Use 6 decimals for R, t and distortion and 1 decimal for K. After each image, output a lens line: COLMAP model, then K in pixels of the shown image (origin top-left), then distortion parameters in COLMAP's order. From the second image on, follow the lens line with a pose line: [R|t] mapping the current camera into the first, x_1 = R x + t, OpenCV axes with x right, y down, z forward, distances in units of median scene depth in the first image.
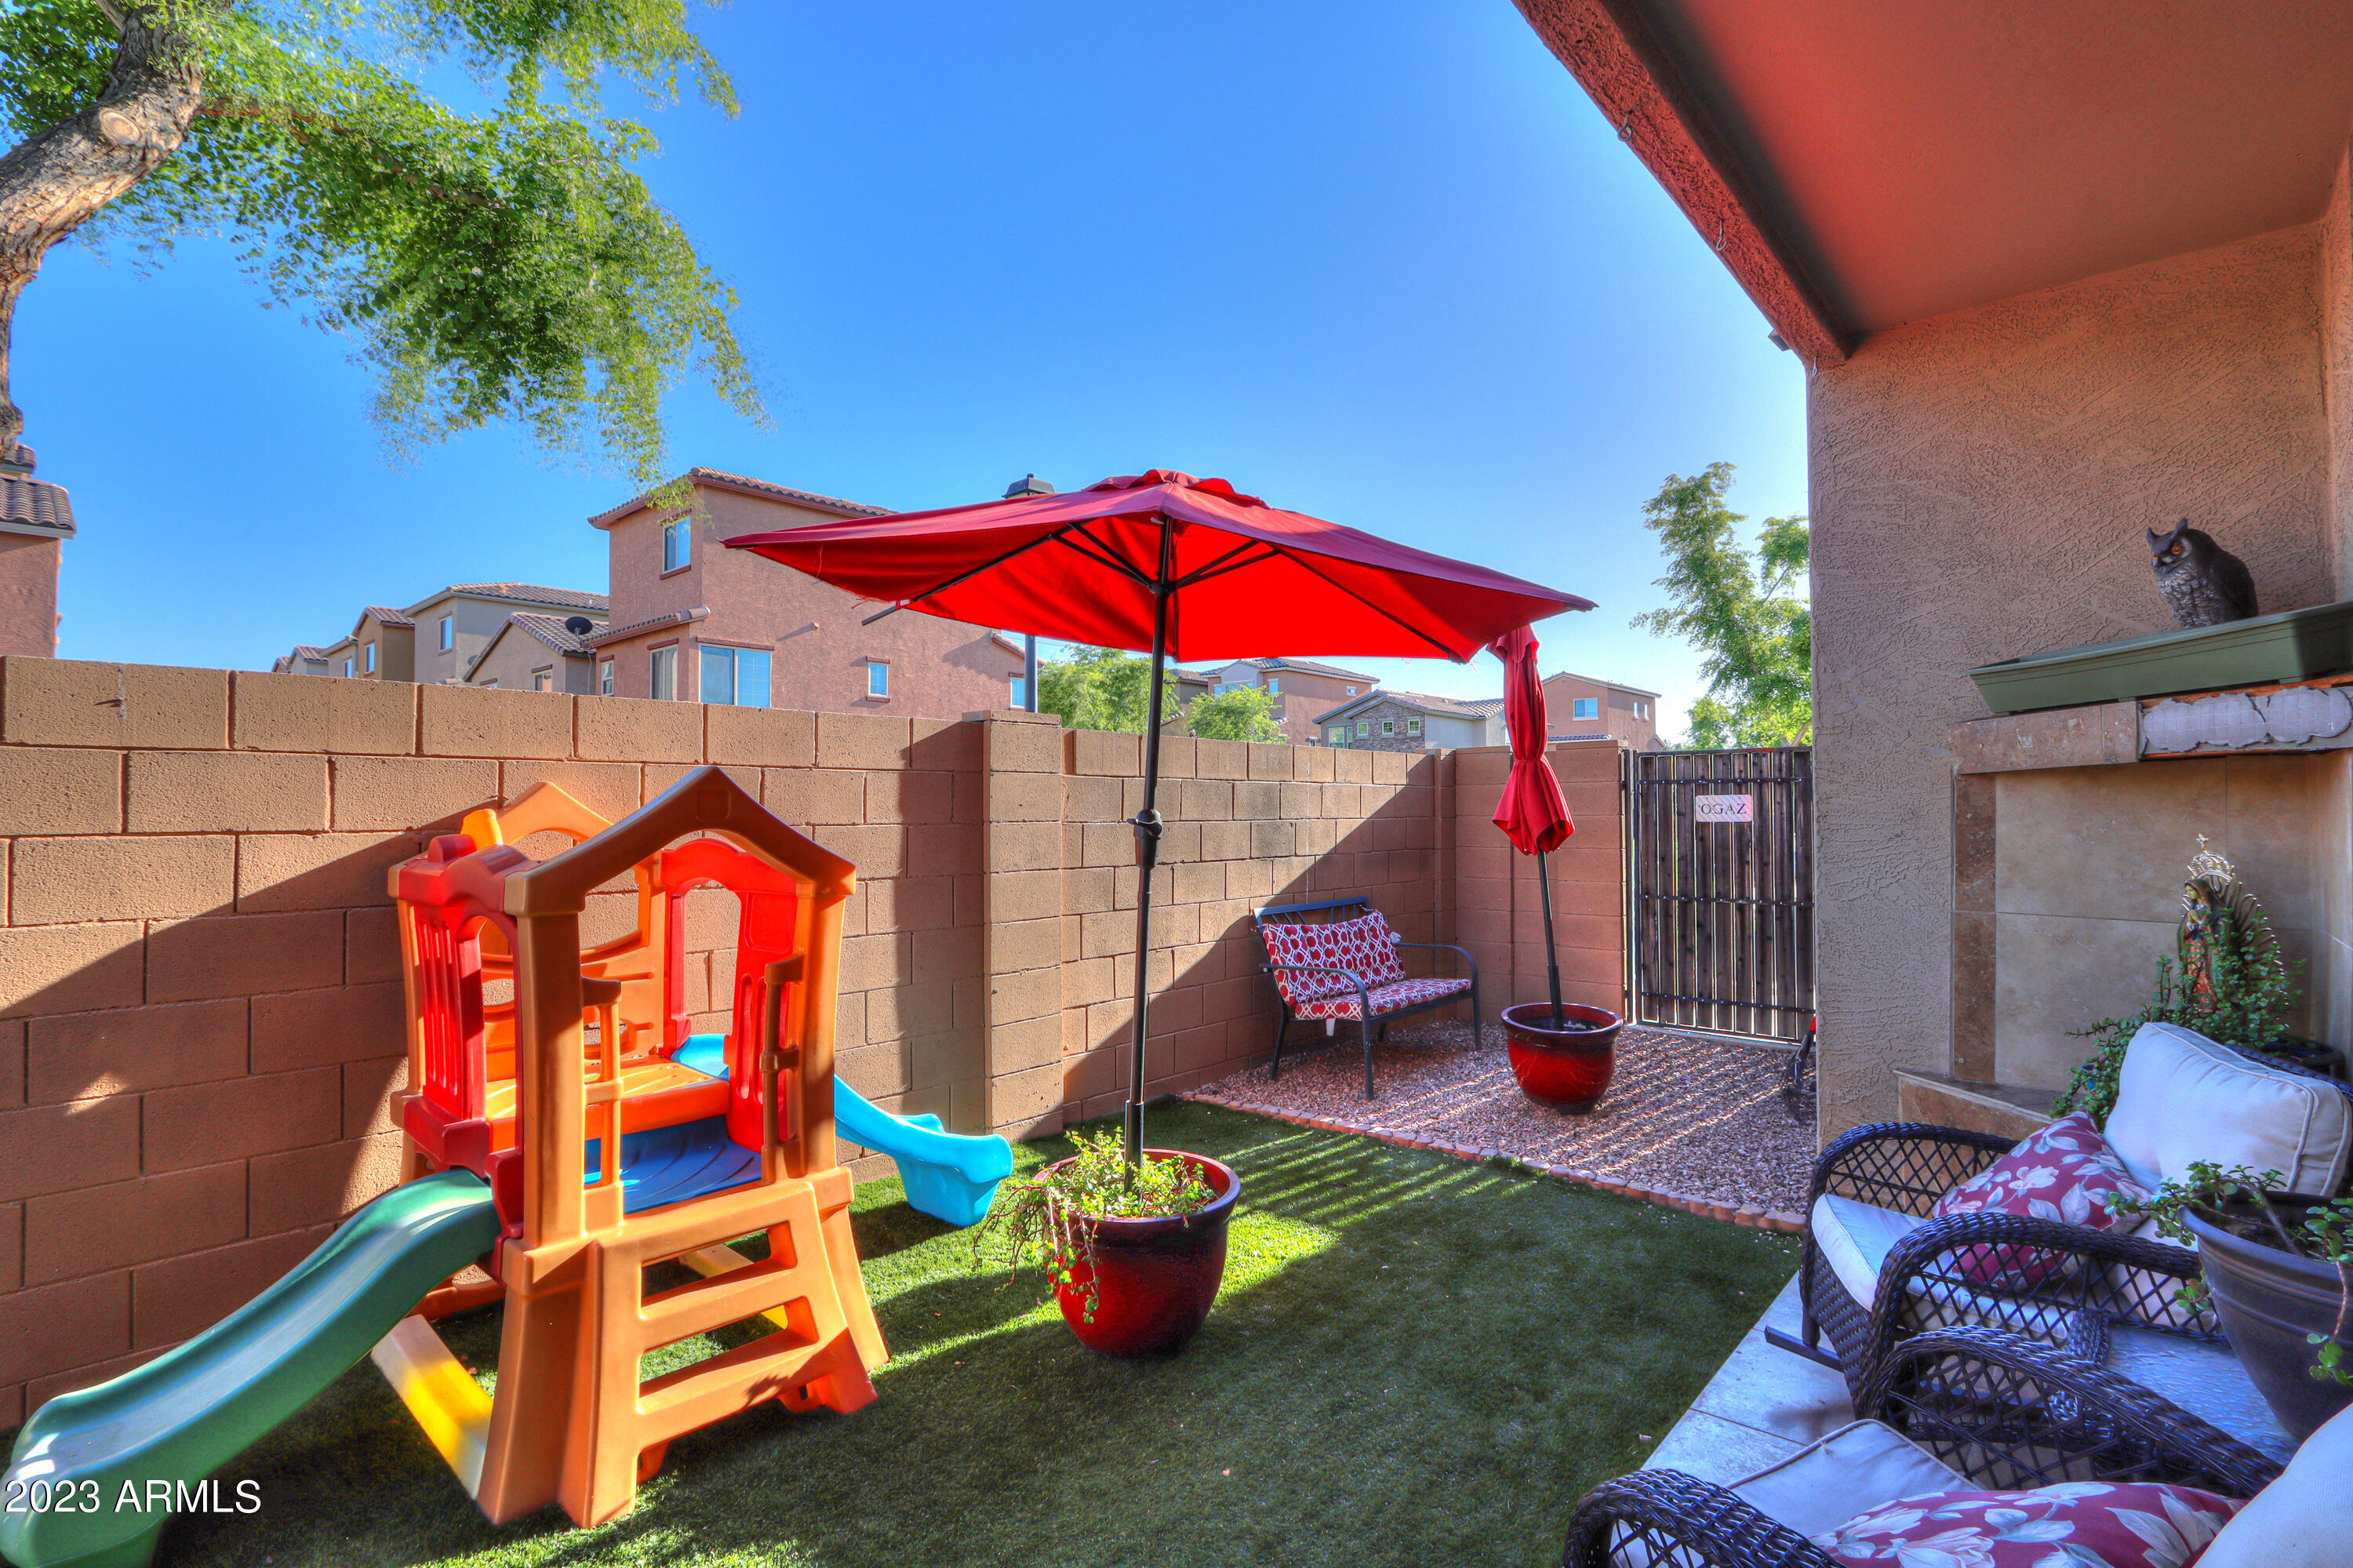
lens RADIAL K [[1120.2, 0, 1155.5], [0, 1120.2, 789.8], [0, 0, 1]] dist [-0.018561, 0.000556]
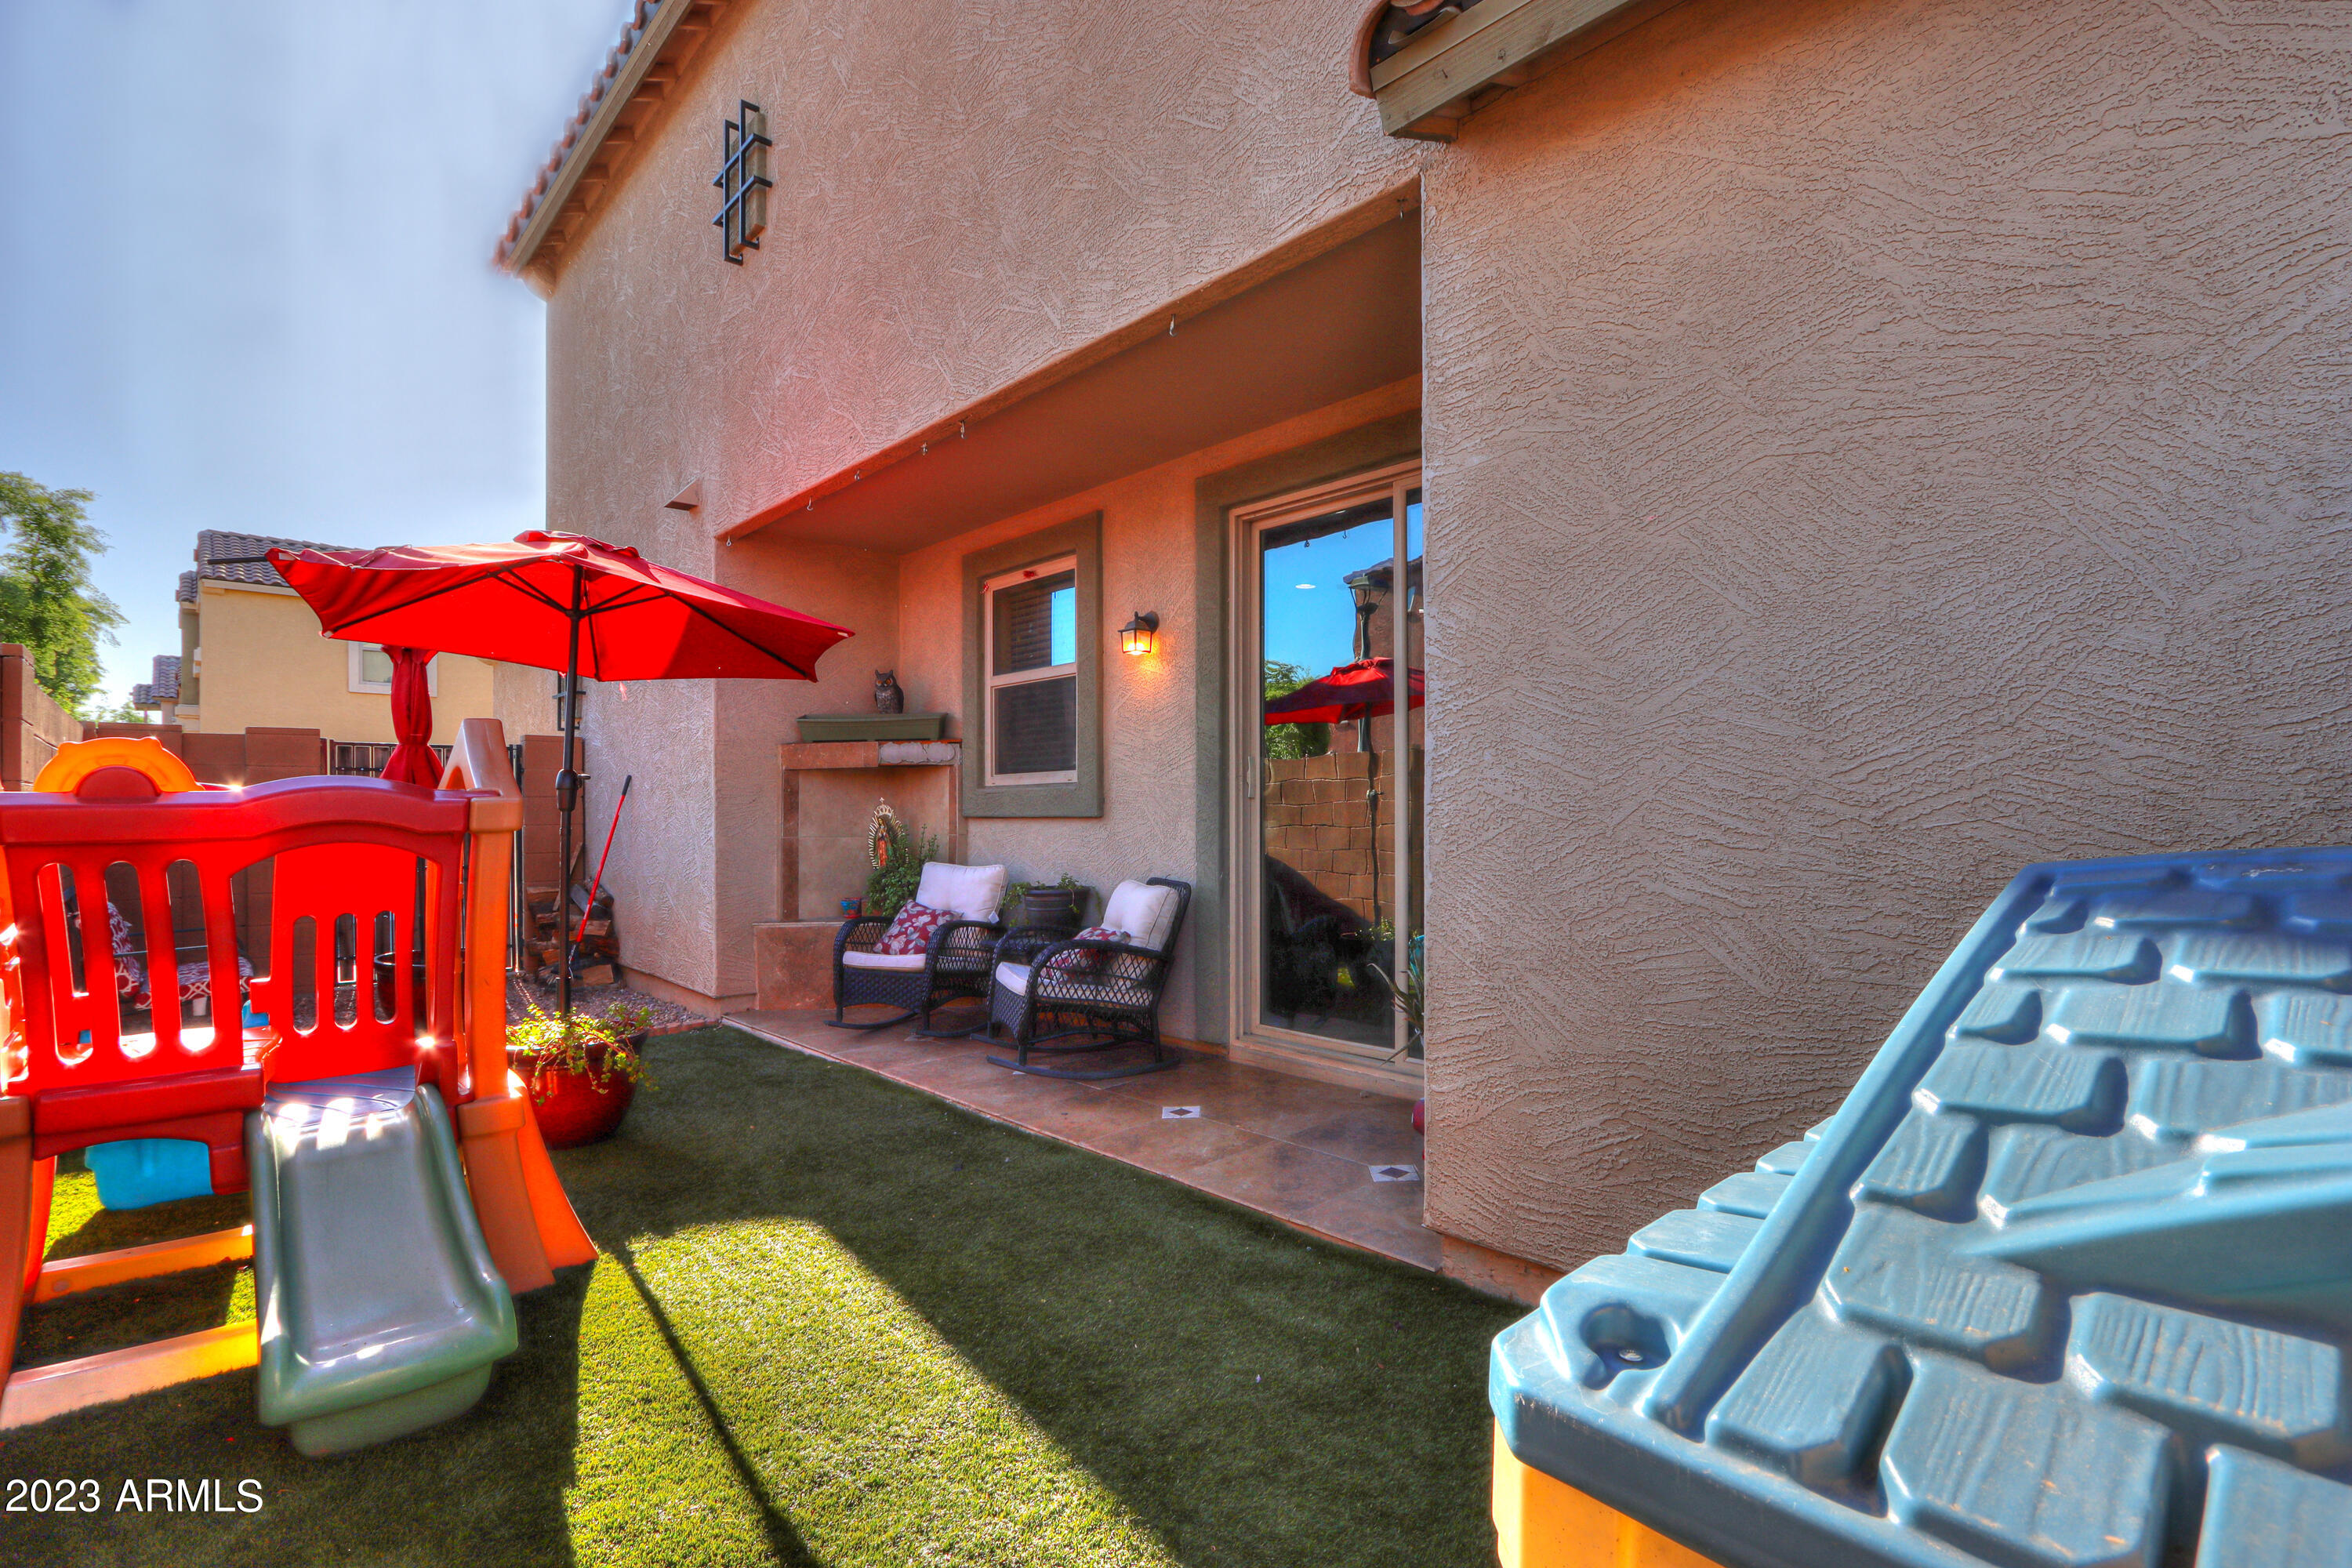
lens RADIAL K [[1103.2, 0, 1181.0], [0, 1103.2, 794.1], [0, 0, 1]] dist [-0.017847, 0.000738]
pose [[0.093564, 0.020474, 0.995403, -0.595410], [-0.014689, 0.999708, -0.019182, 0.029249], [-0.995505, -0.012827, 0.093837, 0.048235]]
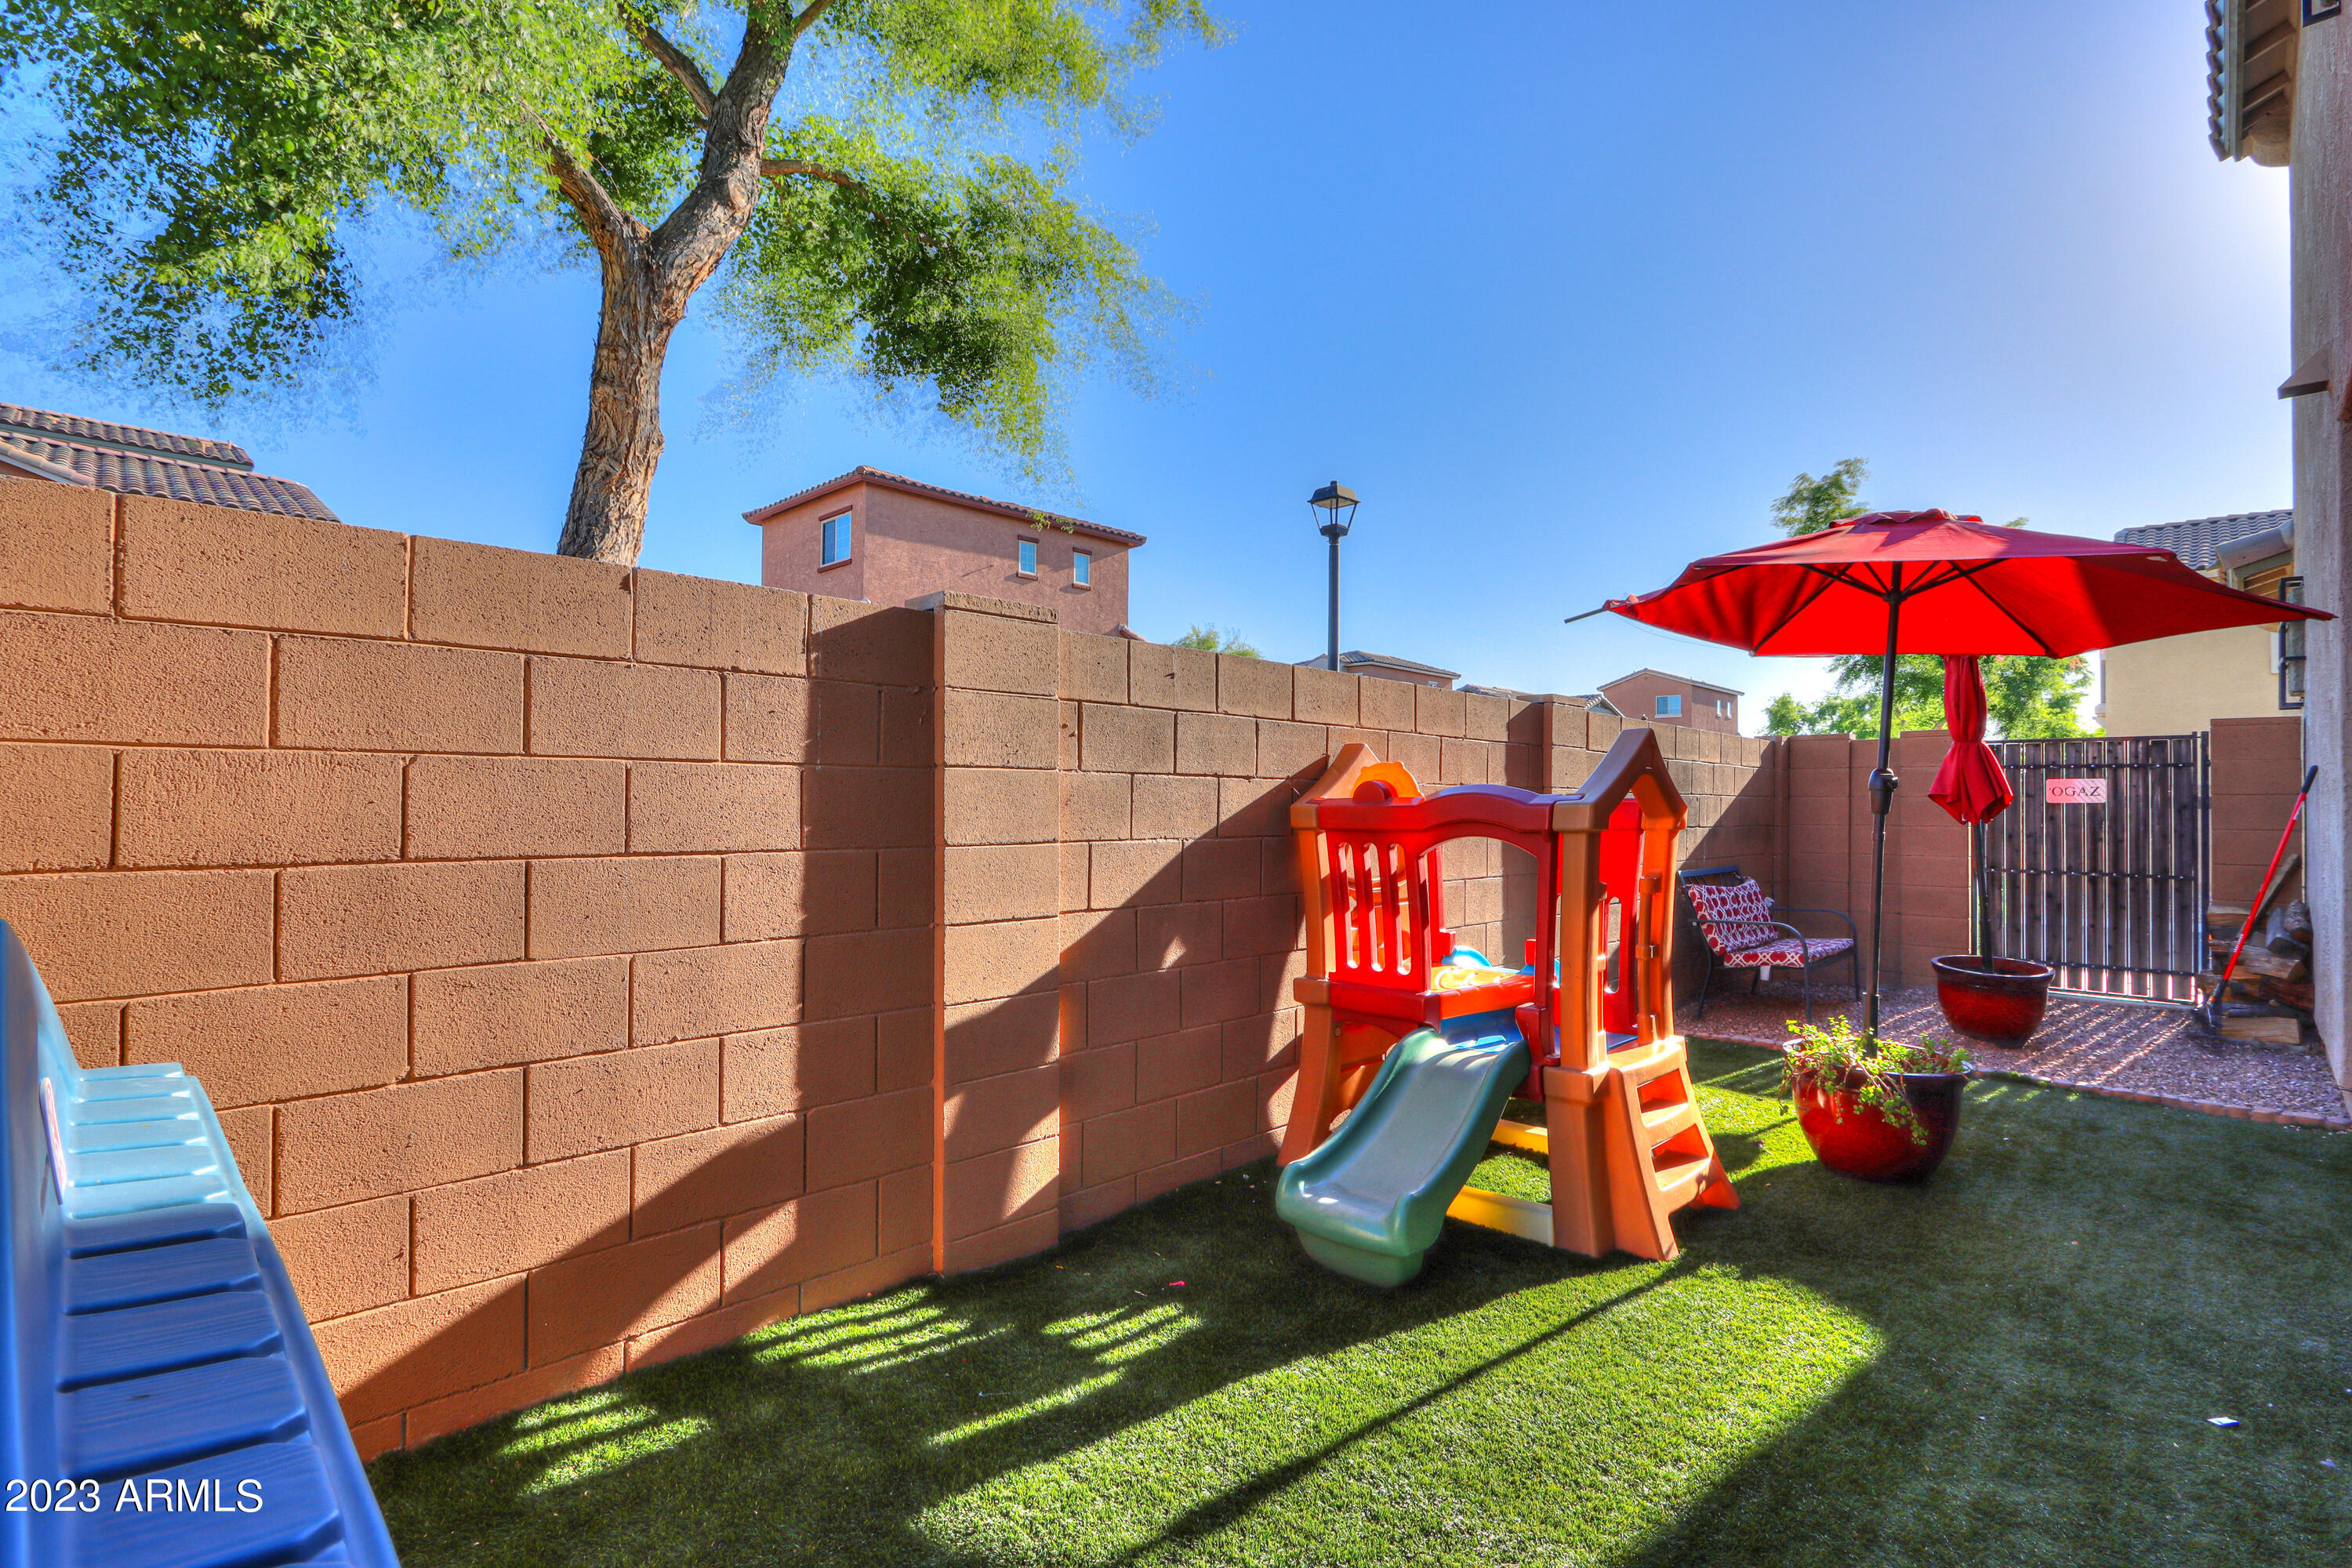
lens RADIAL K [[1103.2, 0, 1181.0], [0, 1103.2, 794.1], [0, 0, 1]] dist [-0.017847, 0.000738]
pose [[0.998682, 0.013694, -0.049455, -0.339188], [-0.013118, 0.999842, 0.011970, 0.019280], [0.049611, -0.011306, 0.998705, -0.135567]]
